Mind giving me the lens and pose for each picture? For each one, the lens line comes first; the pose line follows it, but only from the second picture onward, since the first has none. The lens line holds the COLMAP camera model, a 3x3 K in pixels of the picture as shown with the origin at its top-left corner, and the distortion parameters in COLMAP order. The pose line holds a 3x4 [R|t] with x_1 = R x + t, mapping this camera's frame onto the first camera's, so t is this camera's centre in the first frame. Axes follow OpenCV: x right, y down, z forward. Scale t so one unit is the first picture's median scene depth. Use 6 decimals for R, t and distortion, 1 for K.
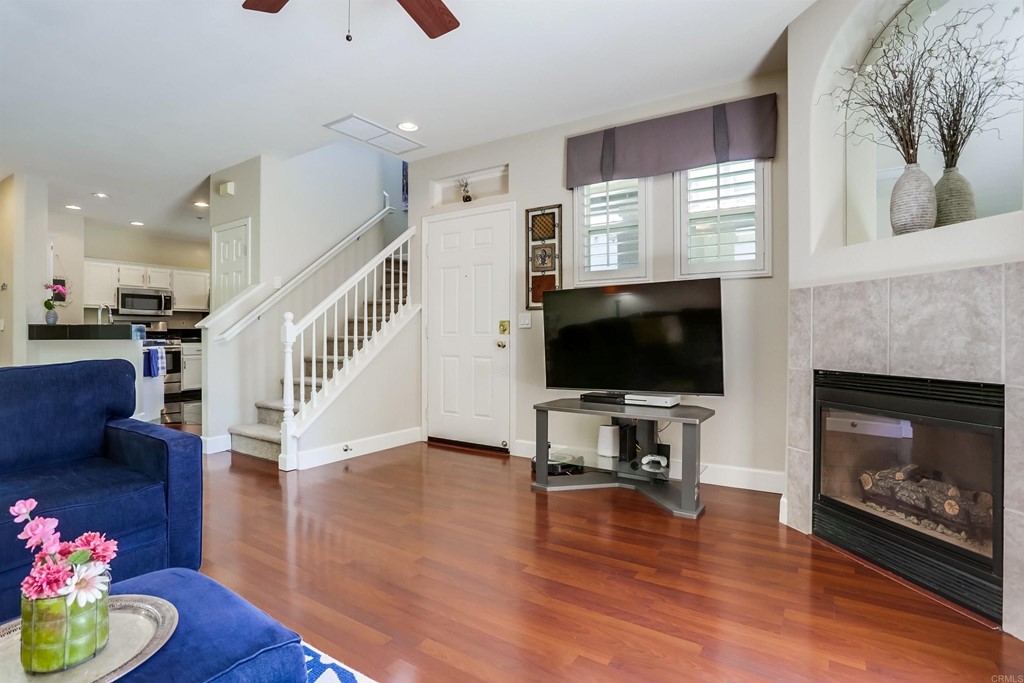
lens RADIAL K [[512.0, 0, 515.2], [0, 512.0, 335.3], [0, 0, 1]] dist [-0.040692, 0.005579]
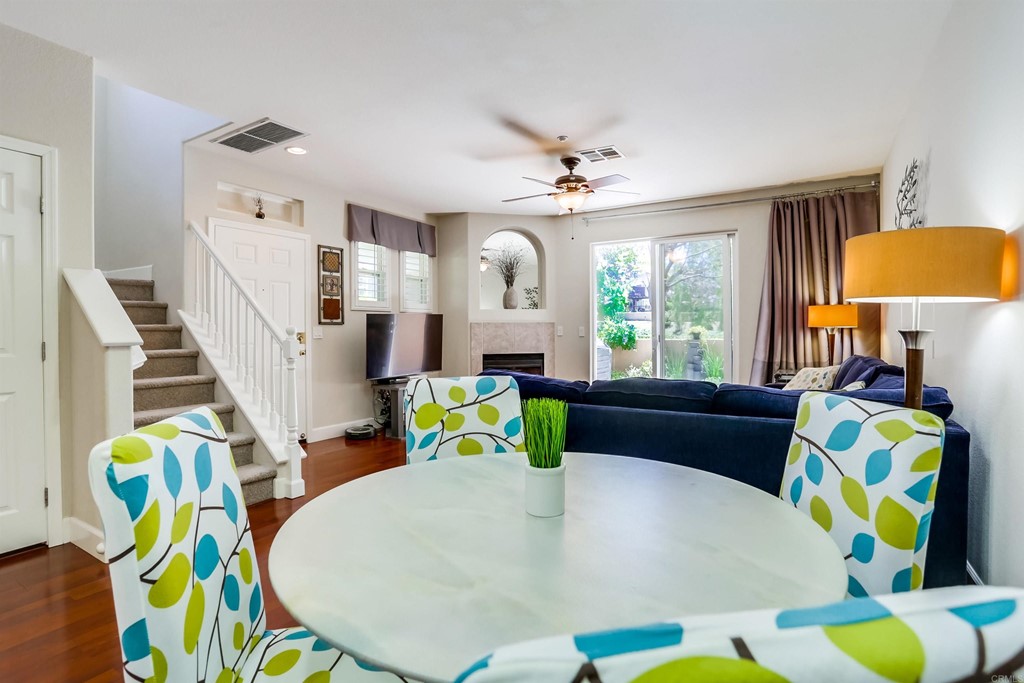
lens RADIAL K [[512.0, 0, 511.9], [0, 512.0, 336.9], [0, 0, 1]] dist [-0.040692, 0.005579]
pose [[-0.027564, -0.007984, 0.999588, -1.280350], [0.006704, 0.999944, 0.008172, -0.026314], [-0.999598, 0.006926, -0.027509, 0.571680]]
